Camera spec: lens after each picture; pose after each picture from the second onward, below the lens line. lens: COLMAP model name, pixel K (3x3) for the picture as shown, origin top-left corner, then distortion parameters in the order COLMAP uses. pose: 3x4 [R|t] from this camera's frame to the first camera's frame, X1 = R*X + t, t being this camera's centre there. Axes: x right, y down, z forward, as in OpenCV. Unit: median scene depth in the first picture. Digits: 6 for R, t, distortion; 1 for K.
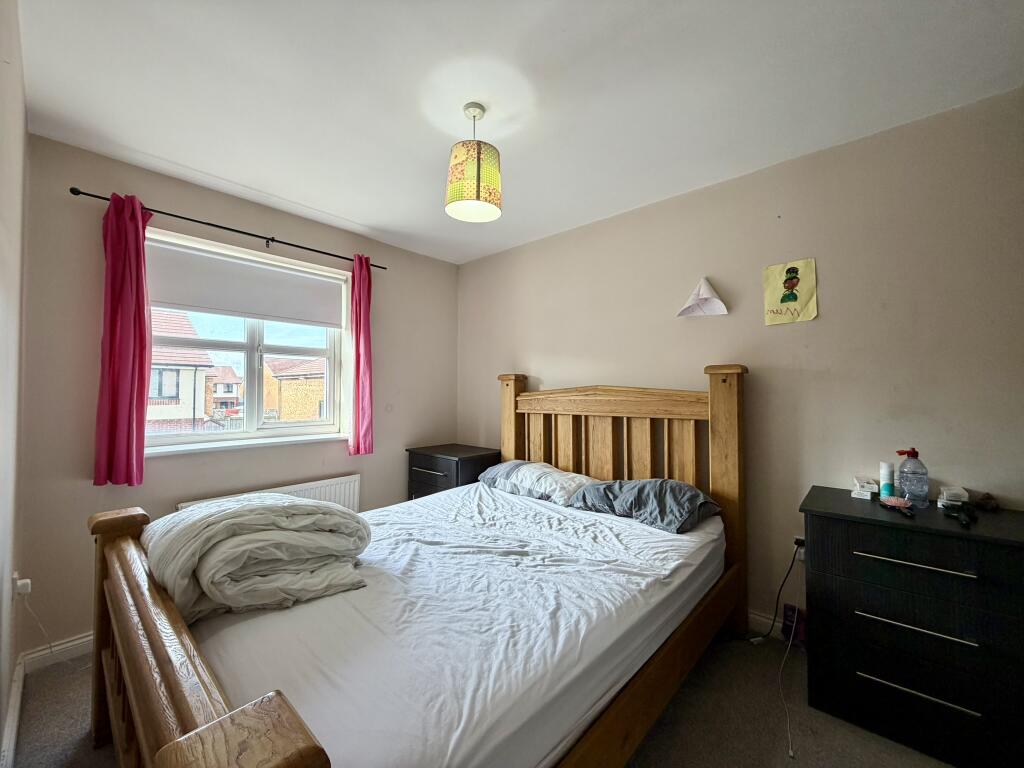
lens RADIAL K [[406.0, 0, 509.5], [0, 406.0, 384.1], [0, 0, 1]] dist [0.000306, -0.000391]
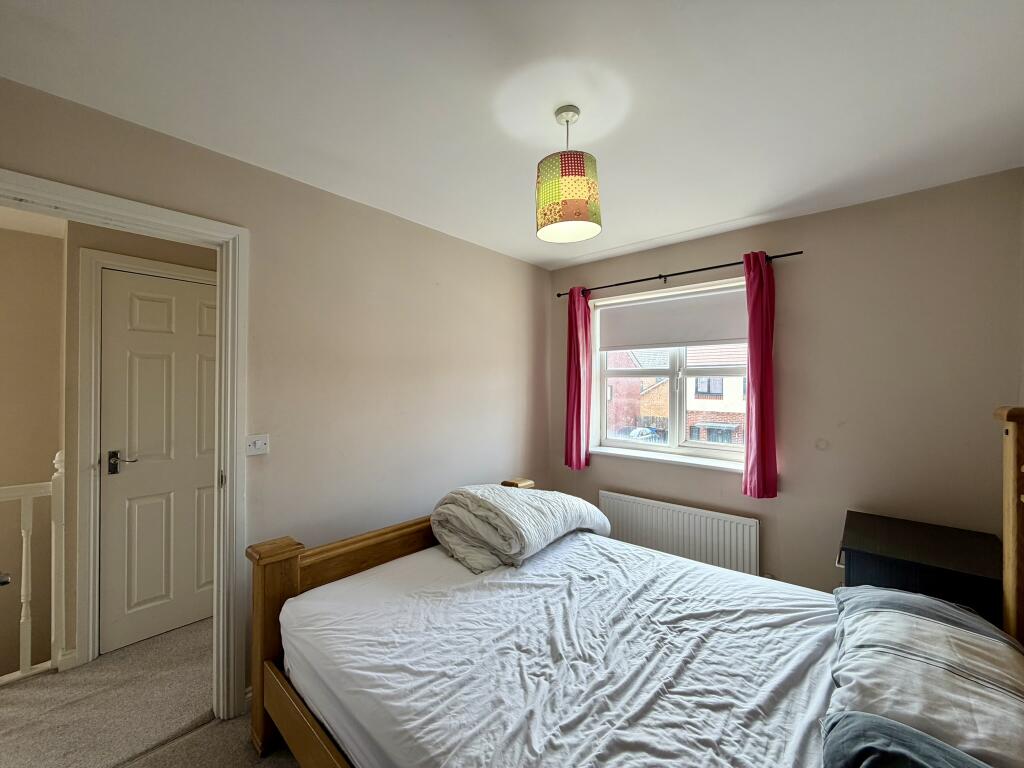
lens RADIAL K [[406.0, 0, 508.9], [0, 406.0, 381.5], [0, 0, 1]] dist [0.000306, -0.000391]
pose [[0.005678, -0.006676, -0.999962, 0.662163], [0.015647, 0.999856, -0.006586, -0.088419], [0.999861, -0.015609, 0.005782, 0.734735]]
